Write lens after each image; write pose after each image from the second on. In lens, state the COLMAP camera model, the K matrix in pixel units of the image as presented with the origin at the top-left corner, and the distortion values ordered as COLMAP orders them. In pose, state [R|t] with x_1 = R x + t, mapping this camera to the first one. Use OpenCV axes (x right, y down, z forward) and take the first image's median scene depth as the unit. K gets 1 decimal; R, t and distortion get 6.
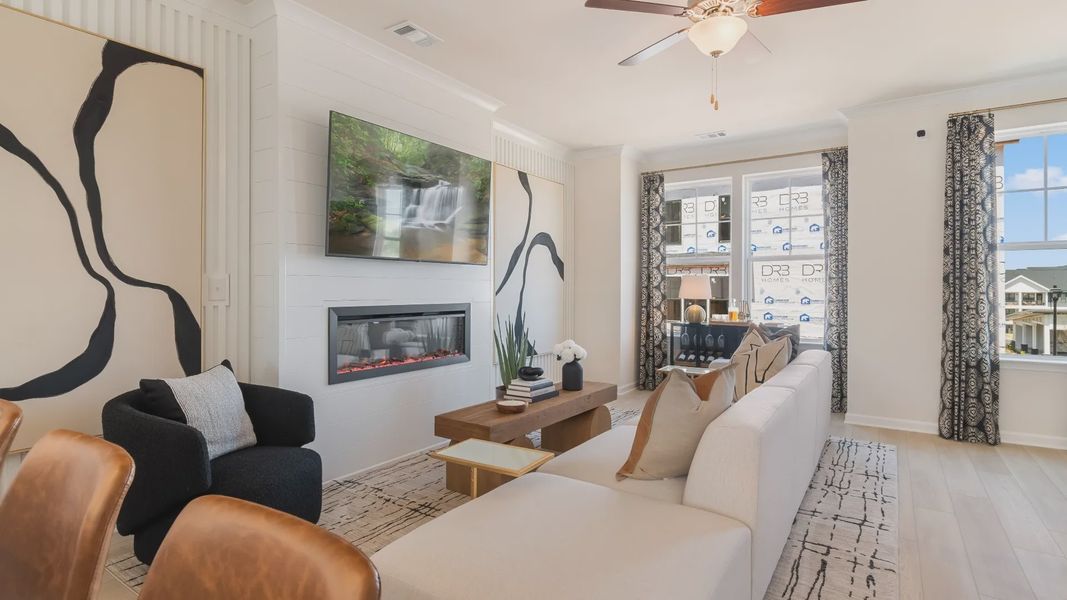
lens RADIAL K [[529.1, 0, 533.6], [0, 529.1, 292.7], [0, 0, 1]] dist [-0.001280, -0.001174]
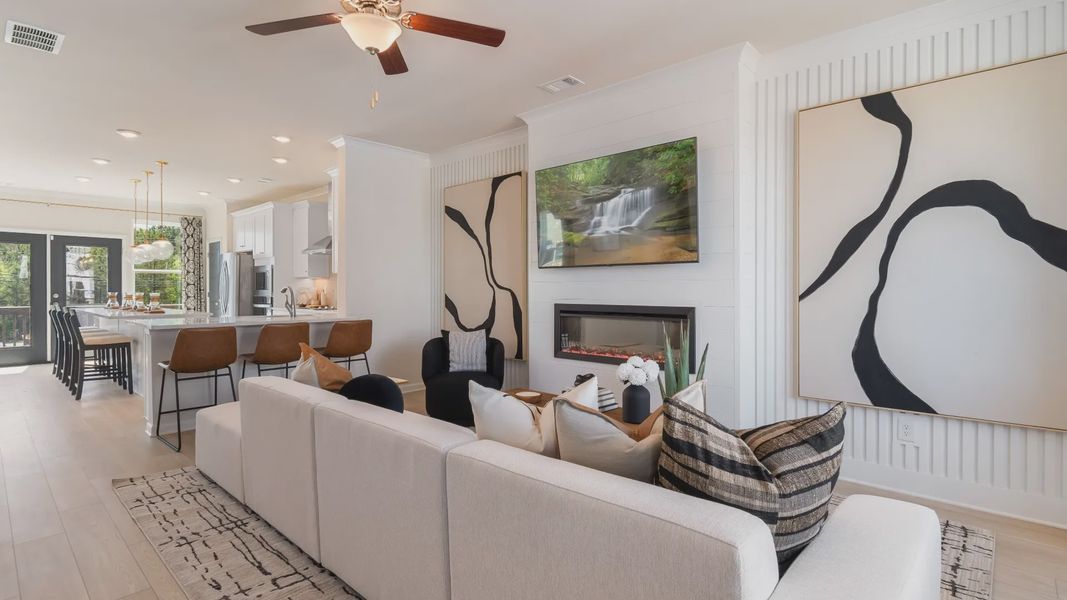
lens RADIAL K [[509.1, 0, 536.3], [0, 509.1, 294.8], [0, 0, 1]] dist [0.000281, -0.000239]
pose [[-0.145050, 0.009165, -0.989382, 0.771667], [-0.007846, 0.999915, 0.010413, -0.008080], [0.989393, 0.009273, -0.144966, 0.894439]]
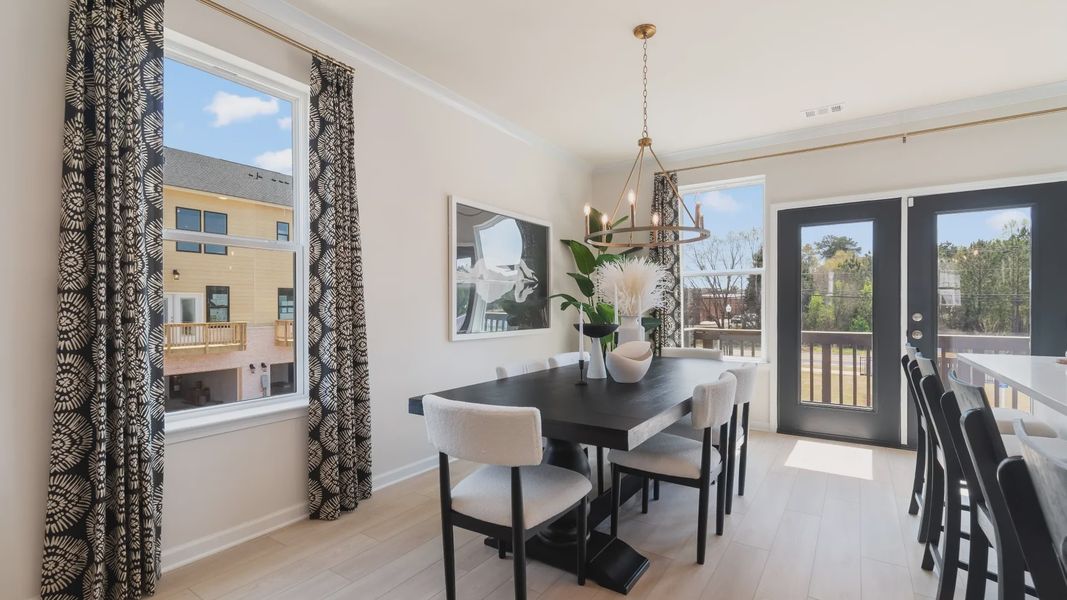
lens RADIAL K [[472.5, 0, 536.4], [0, 472.5, 305.0], [0, 0, 1]] dist [-0.001859, 0.000062]
pose [[-0.999998, -0.000265, 0.002123, -0.202218], [-0.000259, 0.999995, 0.003178, 0.003743], [-0.002124, 0.003177, -0.999993, -0.353782]]
